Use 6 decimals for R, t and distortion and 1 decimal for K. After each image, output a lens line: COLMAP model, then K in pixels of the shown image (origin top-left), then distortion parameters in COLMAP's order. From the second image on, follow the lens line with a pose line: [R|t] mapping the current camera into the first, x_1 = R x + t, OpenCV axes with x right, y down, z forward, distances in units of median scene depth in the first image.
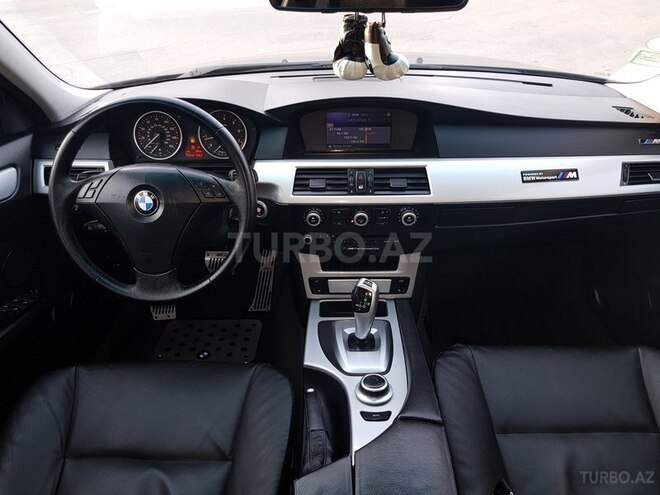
lens RADIAL K [[533.2, 0, 331.4], [0, 533.2, 233.2], [0, 0, 1]] dist [-0.013930, 0.010287]
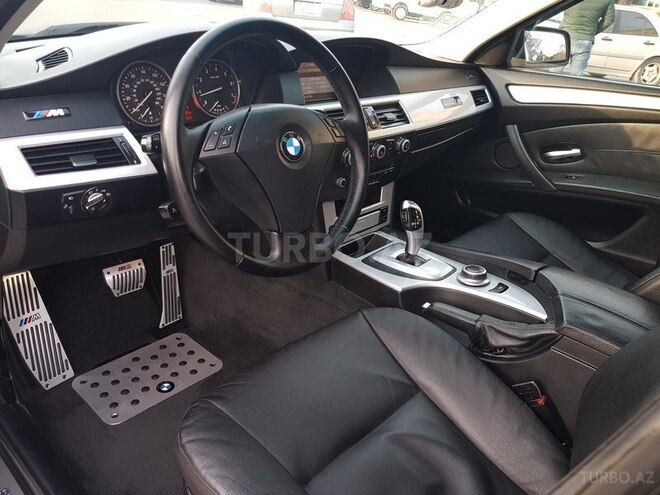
lens RADIAL K [[533.2, 0, 327.8], [0, 533.2, 249.5], [0, 0, 1]] dist [-0.013930, 0.010287]
pose [[0.644624, -0.259886, 0.718970, -0.797600], [0.272562, 0.956773, 0.101467, 0.023153], [-0.714261, 0.130556, 0.687594, 0.336192]]
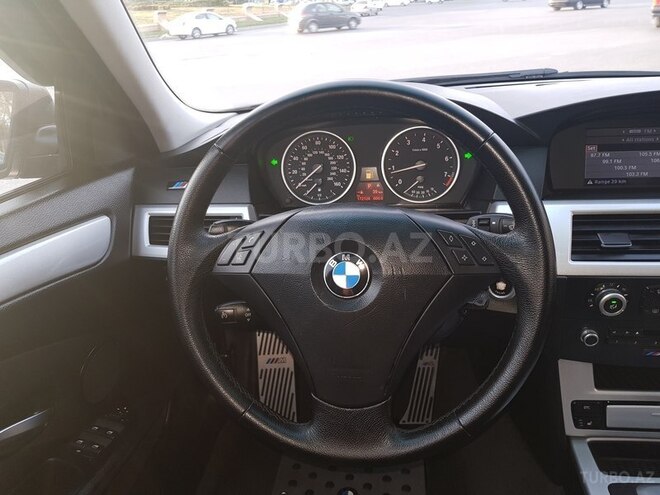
lens RADIAL K [[533.2, 0, 325.8], [0, 533.2, 231.3], [0, 0, 1]] dist [-0.013930, 0.010287]
pose [[0.994617, -0.002857, -0.103579, -0.260514], [-0.009891, 0.992437, -0.122352, -0.028581], [0.103145, 0.122718, 0.987067, 0.384274]]
